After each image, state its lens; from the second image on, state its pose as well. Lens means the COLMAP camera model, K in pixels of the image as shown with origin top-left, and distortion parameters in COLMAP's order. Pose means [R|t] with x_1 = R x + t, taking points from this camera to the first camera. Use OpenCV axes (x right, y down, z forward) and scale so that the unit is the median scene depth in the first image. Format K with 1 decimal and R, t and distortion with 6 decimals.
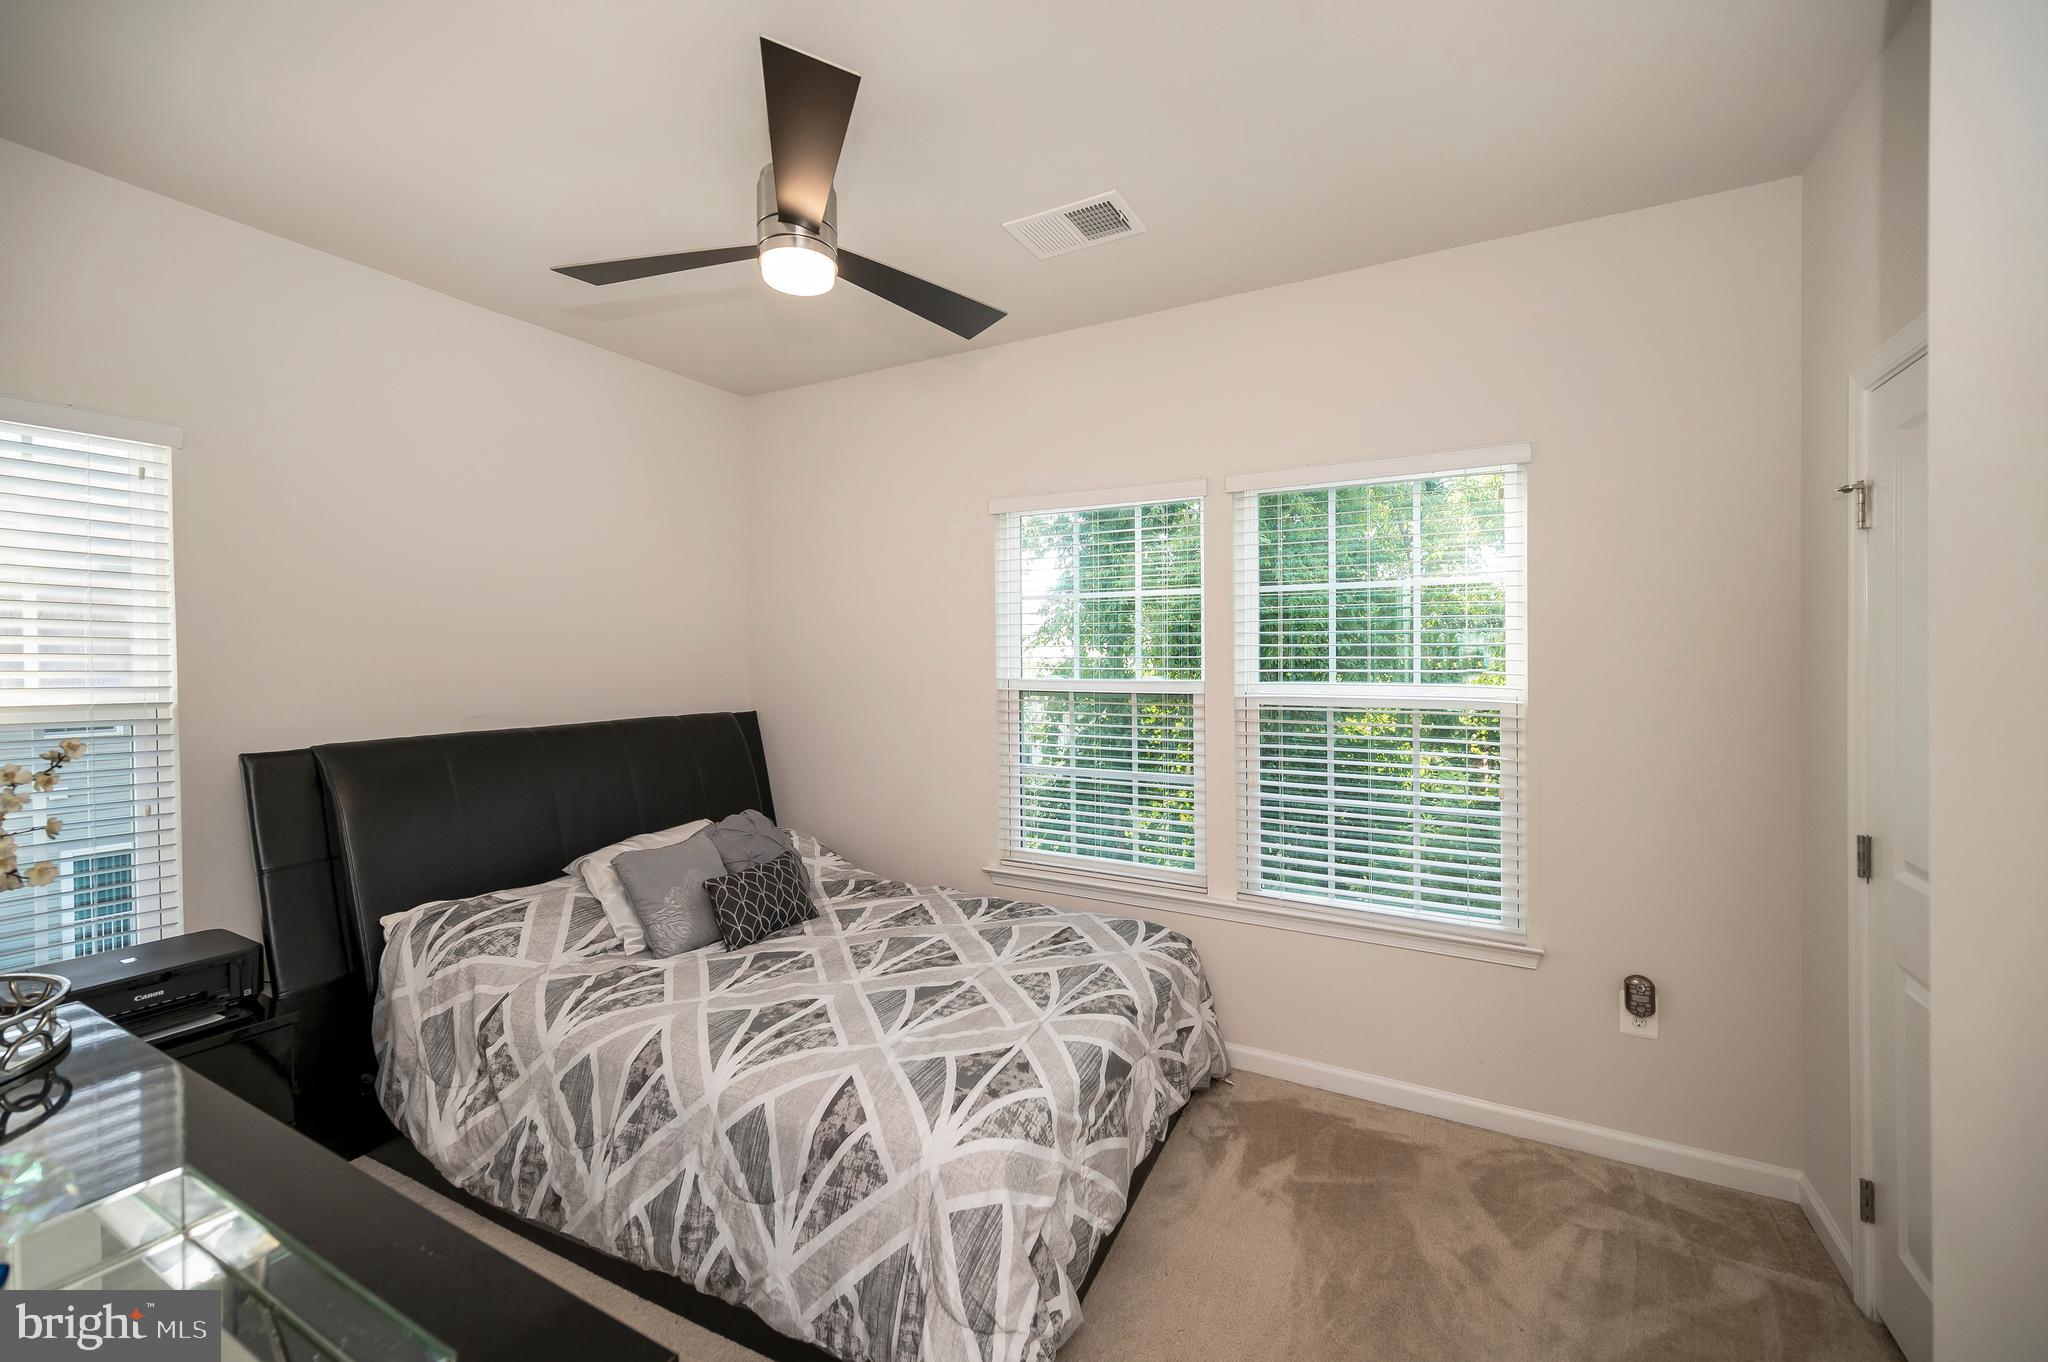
lens RADIAL K [[823.8, 0, 1026.8], [0, 823.8, 638.9], [0, 0, 1]] dist [-0.000564, 0.000095]
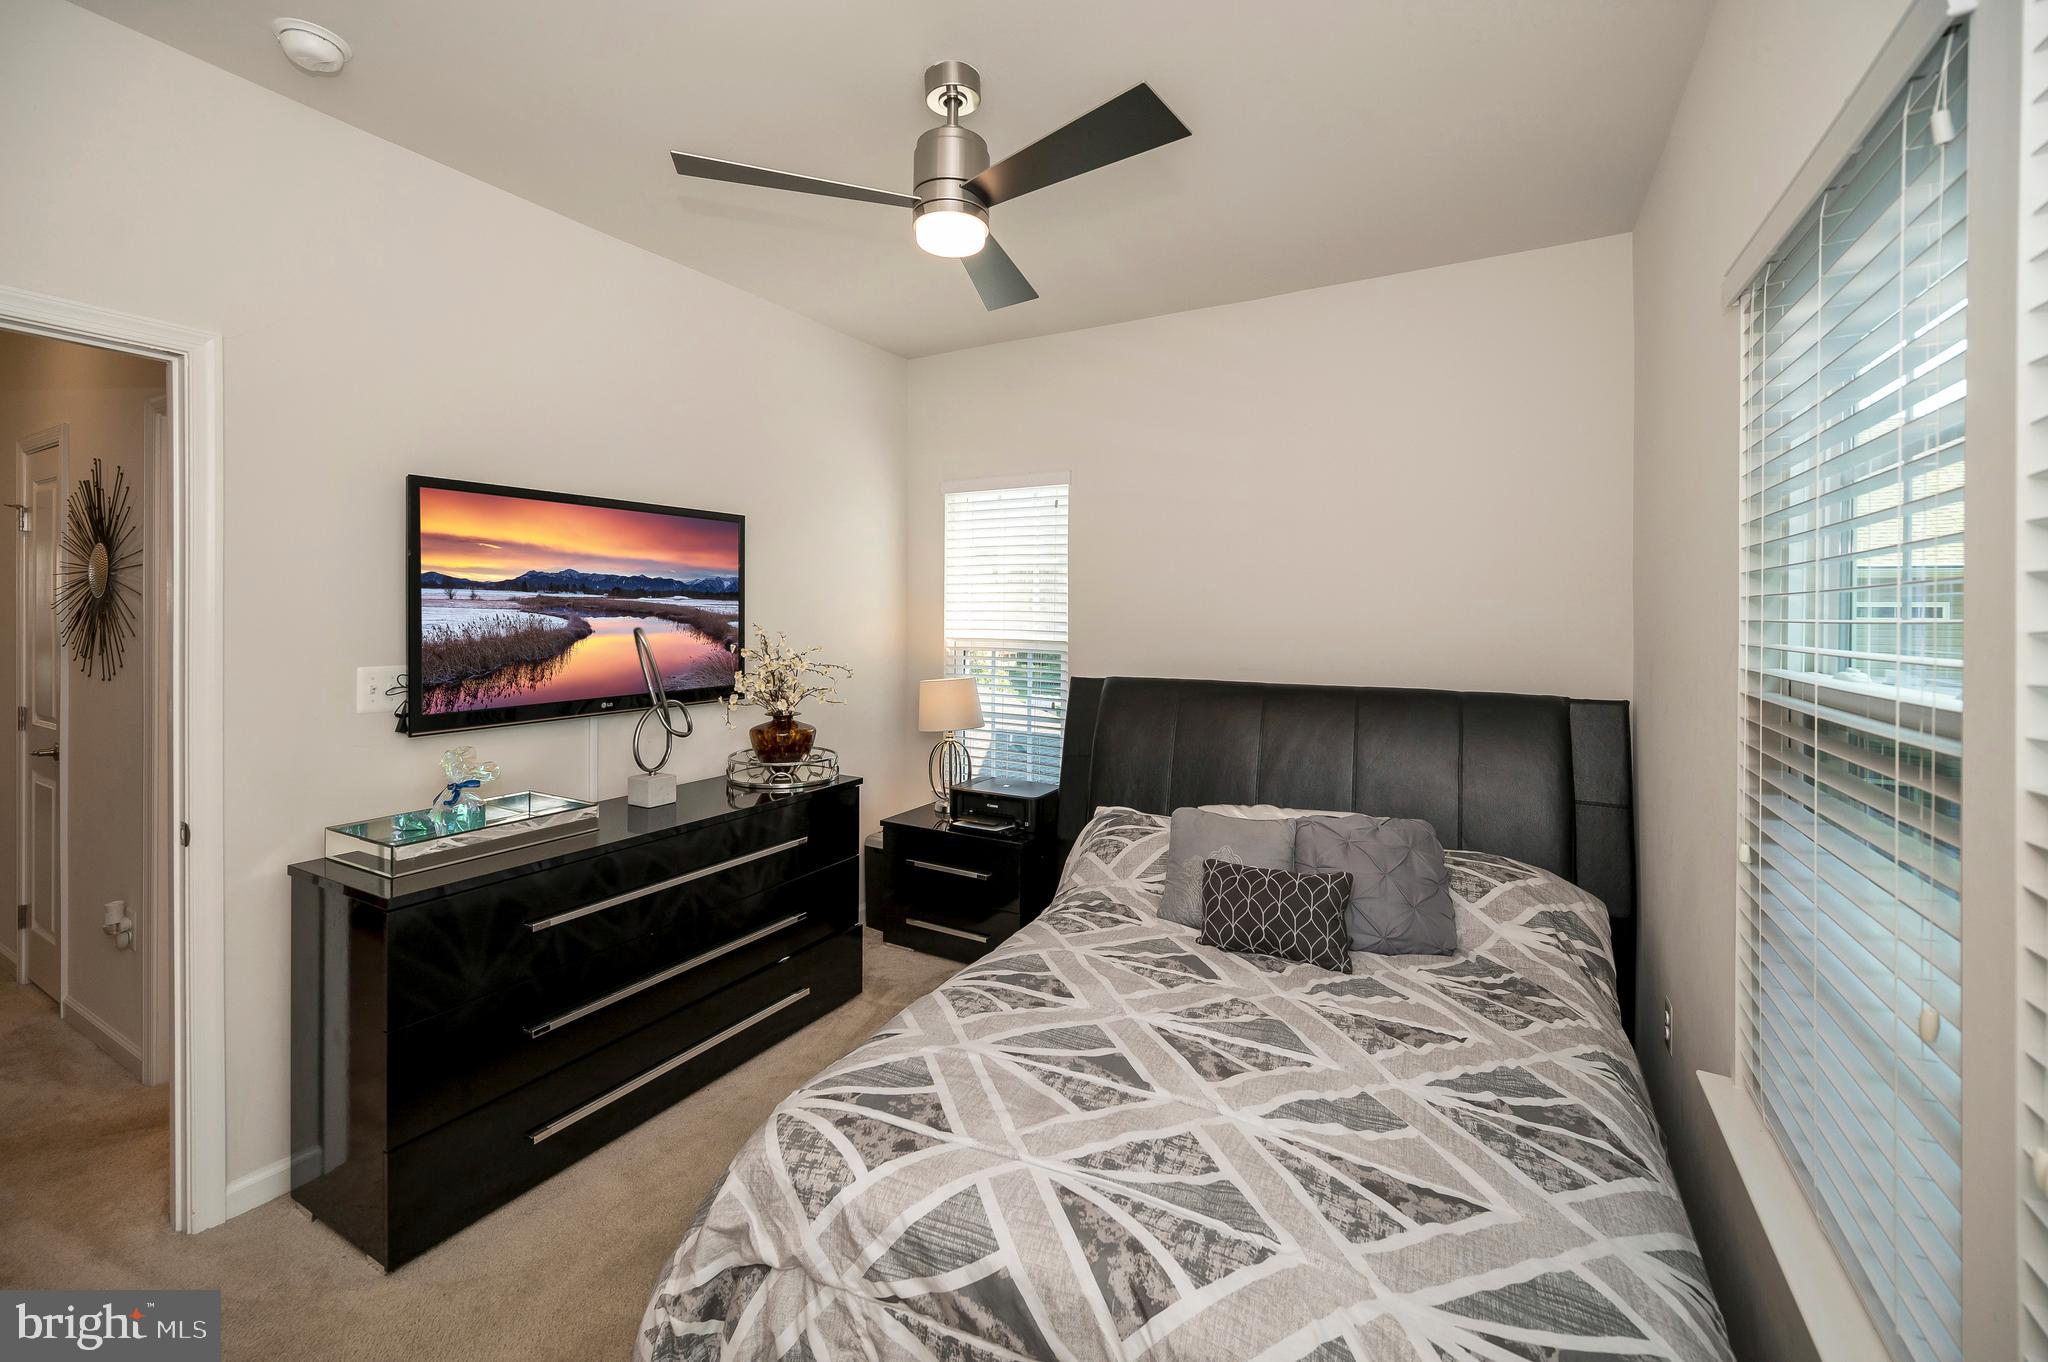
lens RADIAL K [[864.8, 0, 1024.1], [0, 864.8, 585.9], [0, 0, 1]] dist [-0.001079, 0.000016]
pose [[-0.007814, -0.026973, -0.999606, 0.643756], [0.008593, 0.999597, -0.027040, 0.012724], [0.999933, -0.008801, -0.007579, 0.879350]]
